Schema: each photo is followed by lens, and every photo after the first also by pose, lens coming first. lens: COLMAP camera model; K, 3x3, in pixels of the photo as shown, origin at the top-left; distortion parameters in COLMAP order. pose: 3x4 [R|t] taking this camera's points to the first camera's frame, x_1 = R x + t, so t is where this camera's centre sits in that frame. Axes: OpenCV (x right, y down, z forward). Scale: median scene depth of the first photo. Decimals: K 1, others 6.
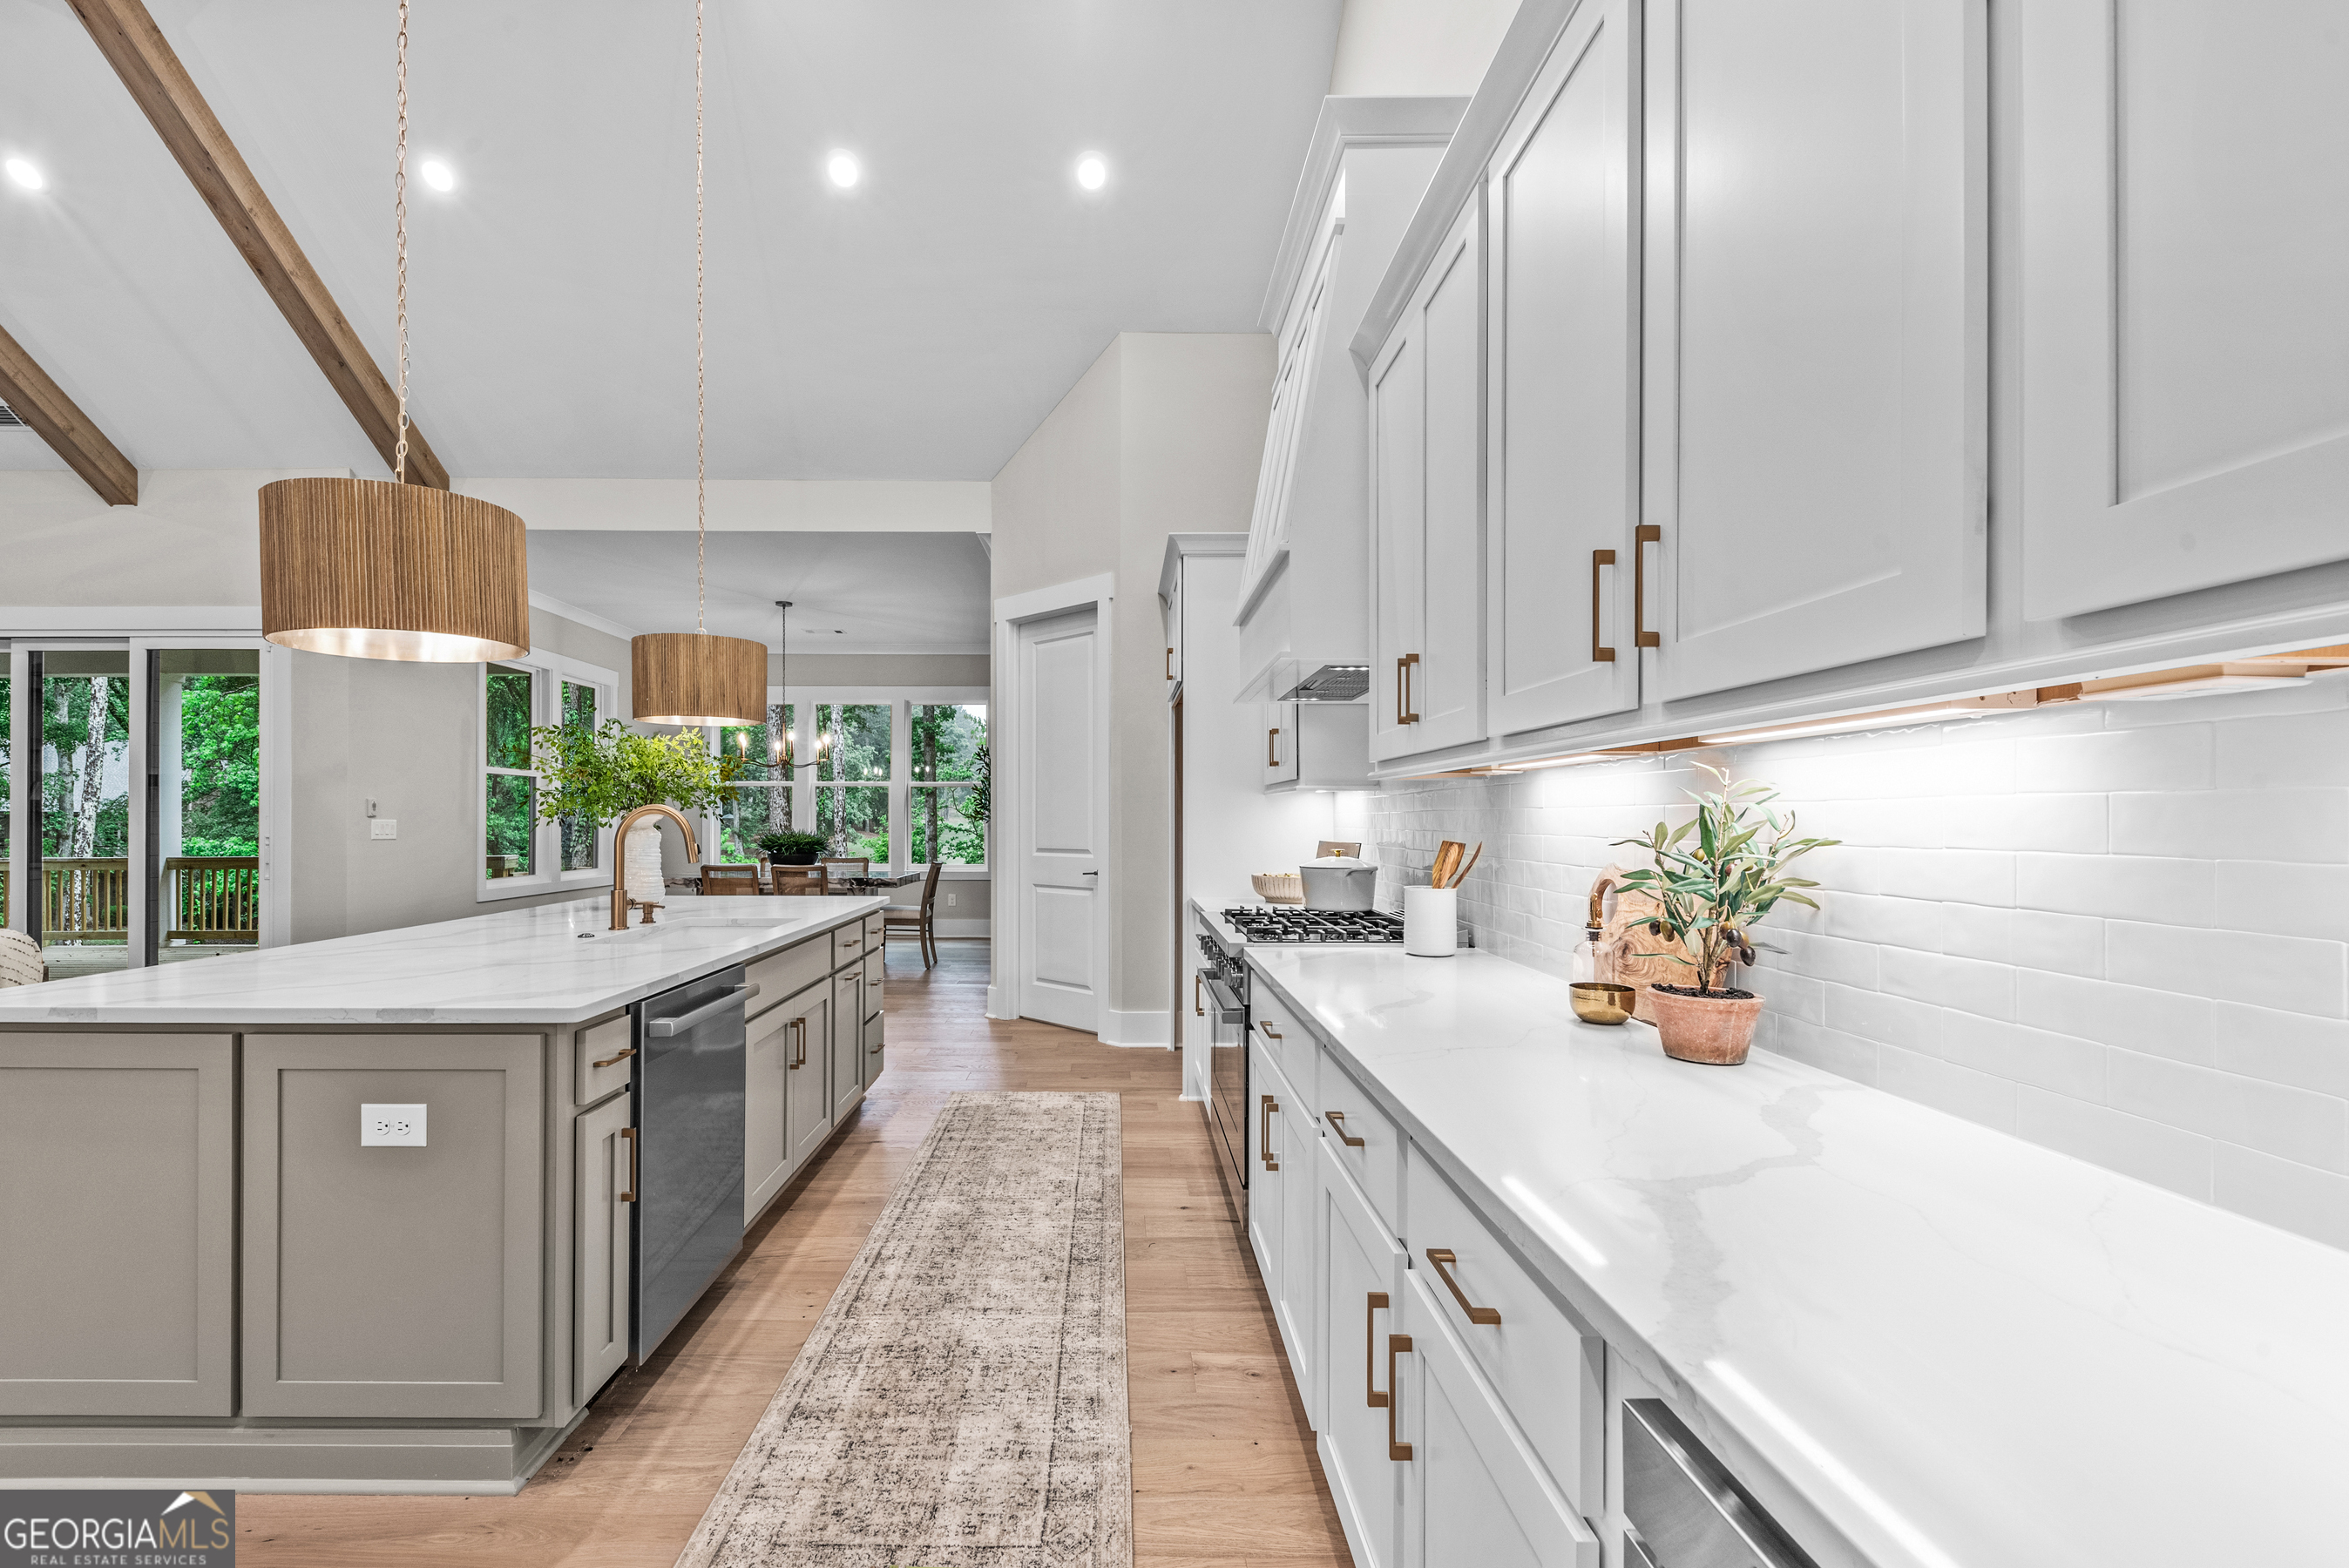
lens RADIAL K [[982.9, 0, 1116.8], [0, 982.9, 839.2], [0, 0, 1]] dist [0.008256, -0.006991]
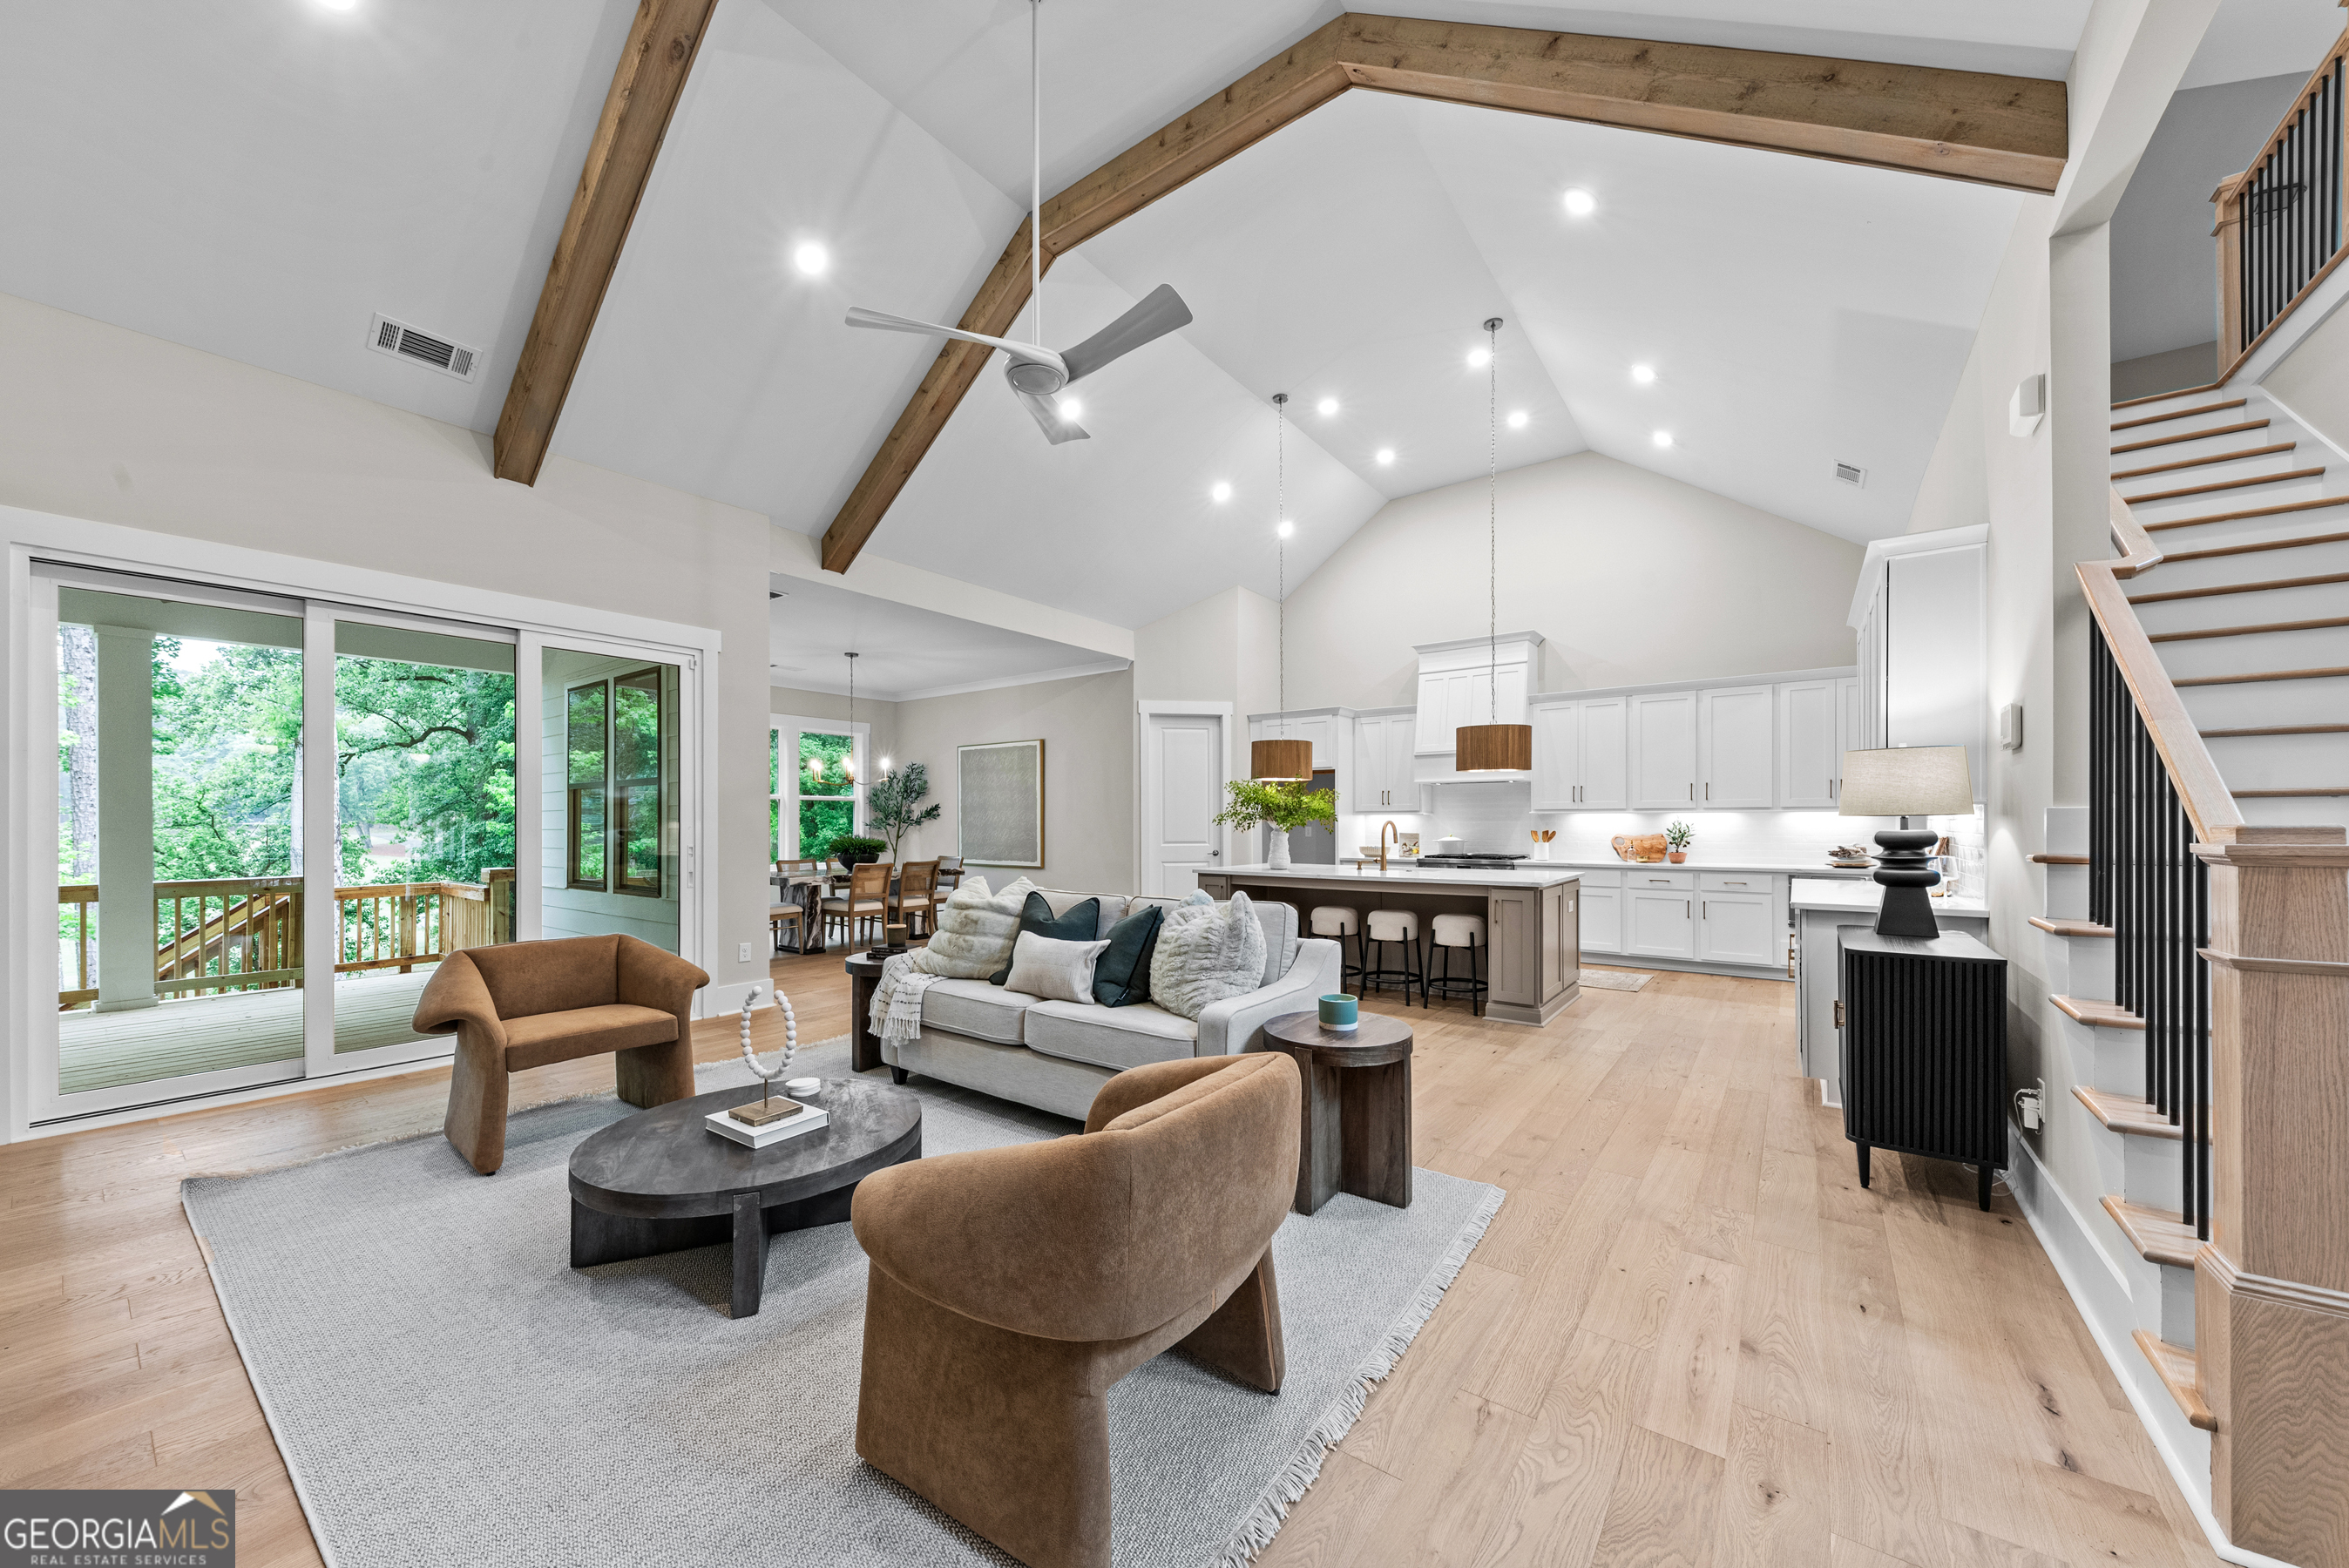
lens RADIAL K [[836.6, 0, 1173.5], [0, 836.6, 824.3], [0, 0, 1]] dist [0.003478, -0.001637]
pose [[0.605829, -0.010269, 0.795529, -1.223632], [0.023007, 0.999725, -0.004616, -0.013308], [-0.795262, 0.021100, 0.605898, 0.075895]]
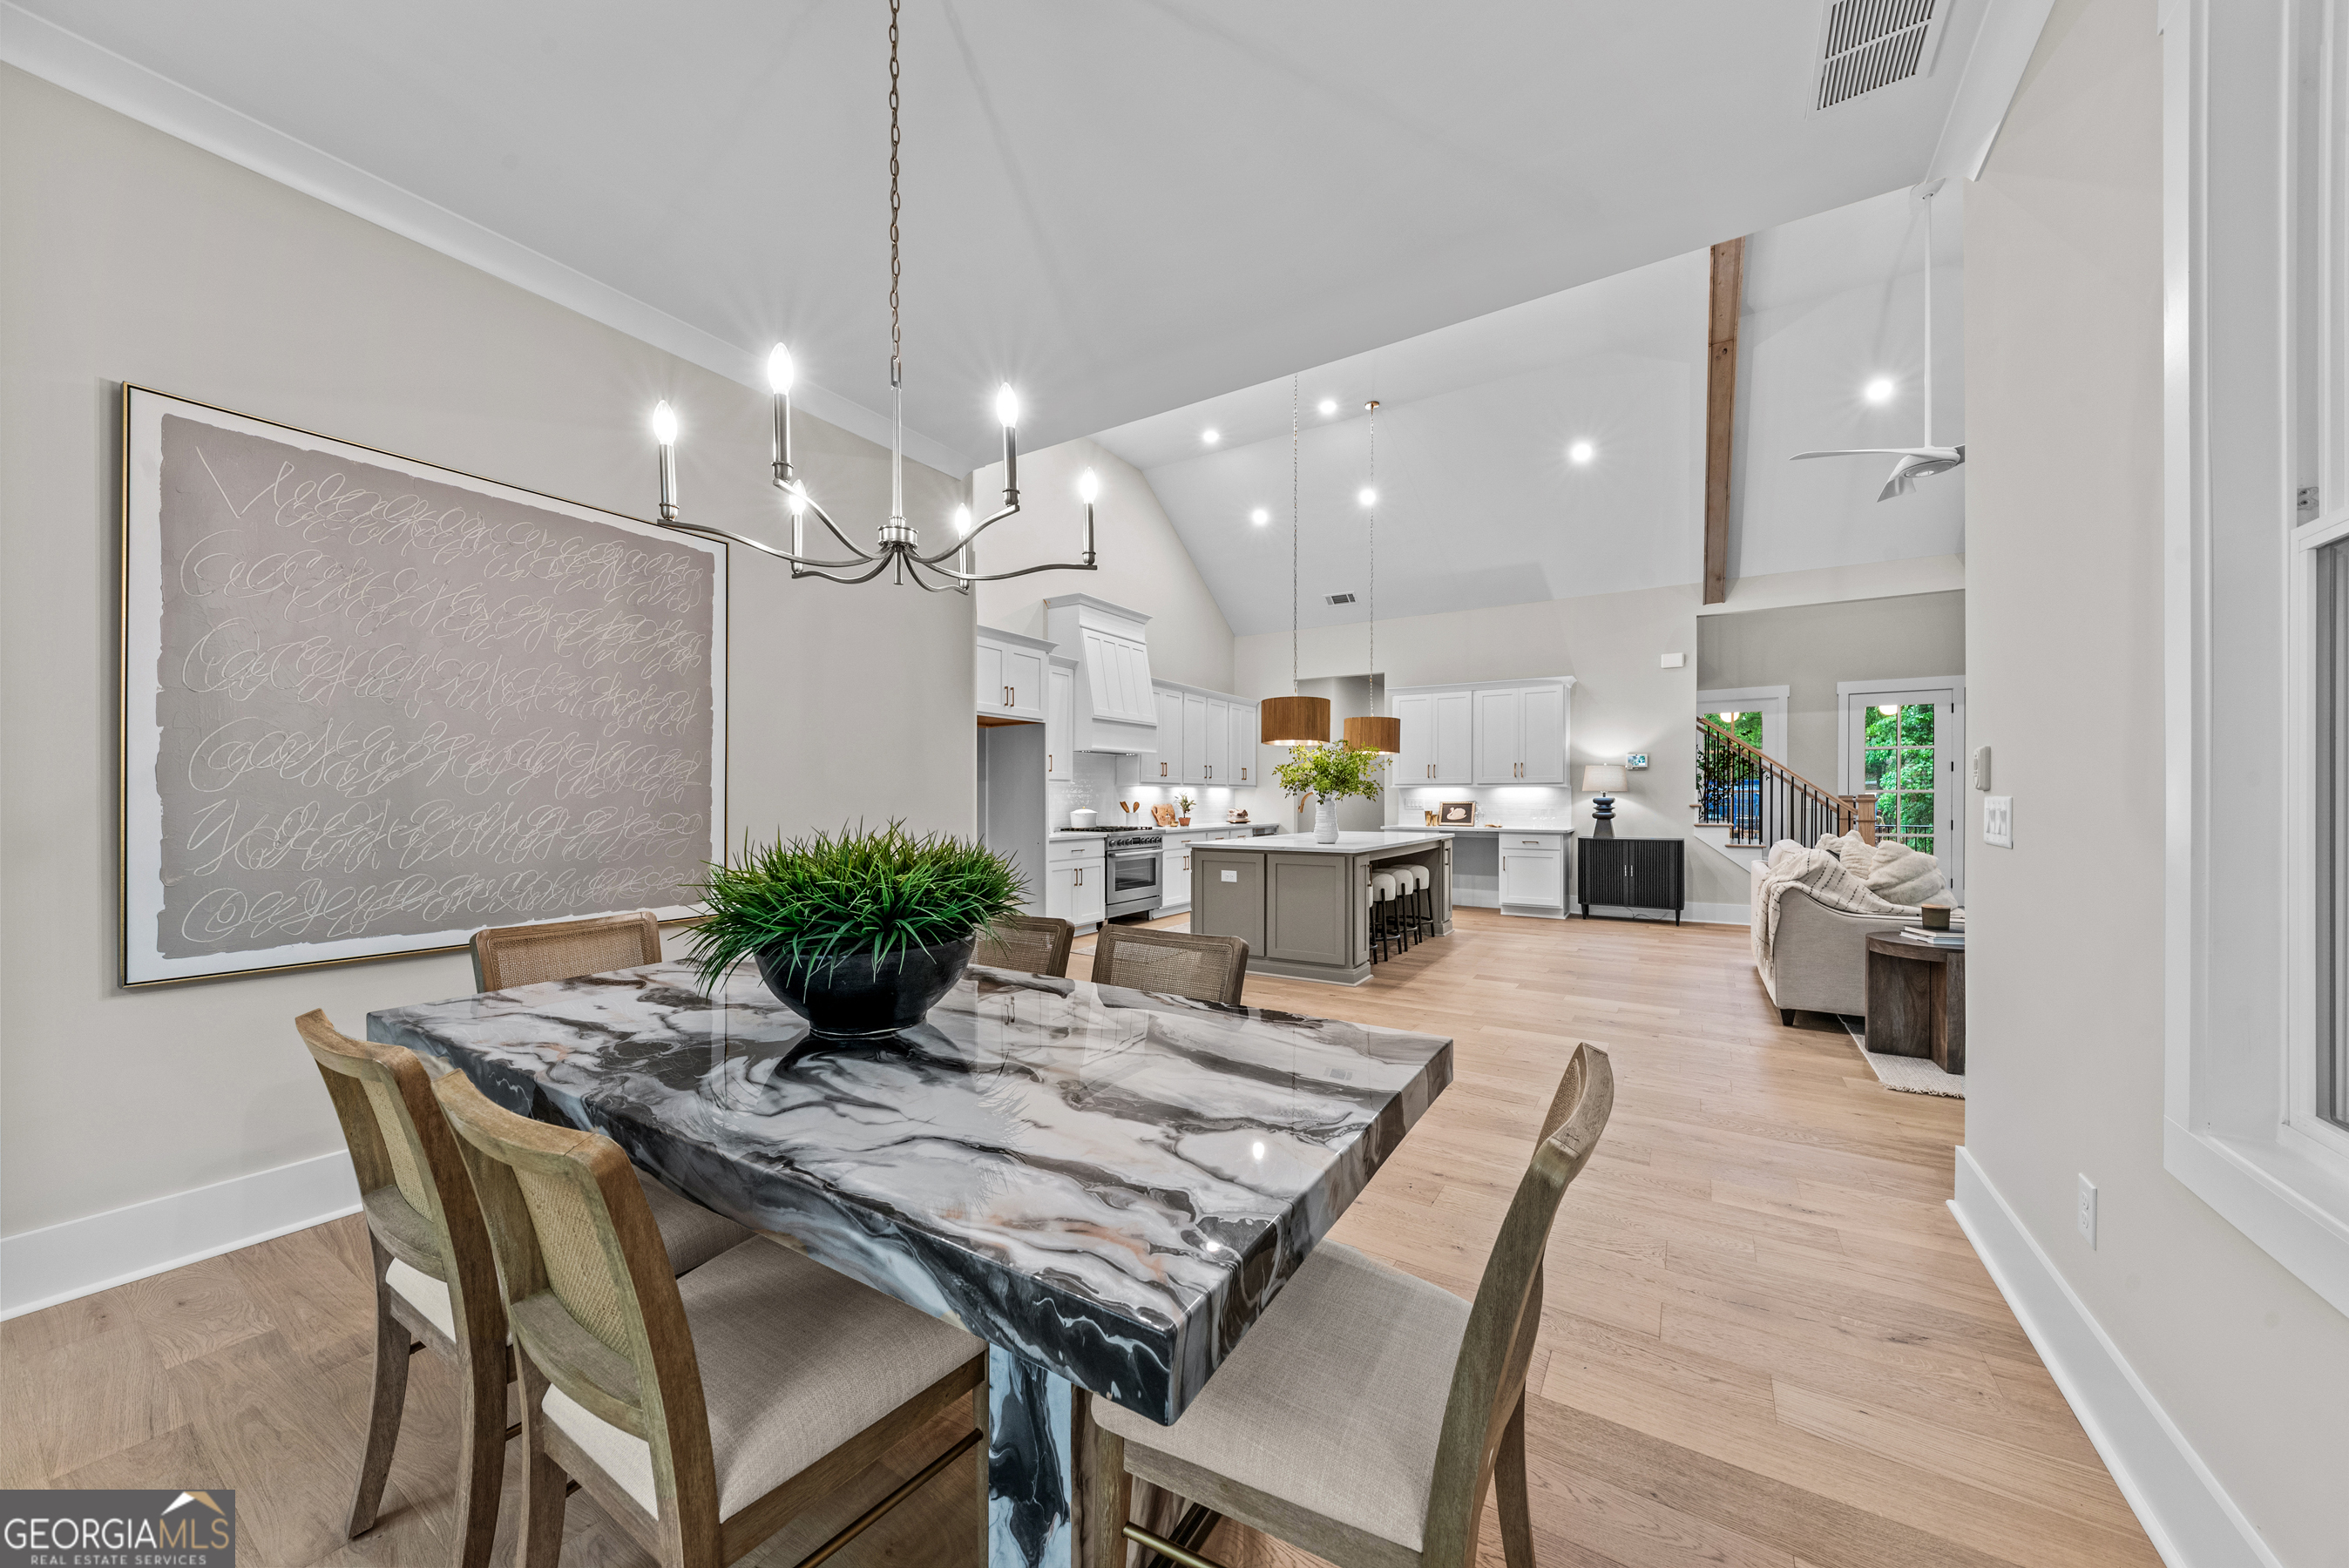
lens RADIAL K [[821.1, 0, 1193.7], [0, 821.1, 798.2], [0, 0, 1]] dist [0.005428, -0.002855]
pose [[-0.851429, -0.007781, 0.524411, -0.660423], [0.004048, 0.999763, 0.021406, -0.030854], [-0.524453, 0.020348, -0.851196, 1.496389]]
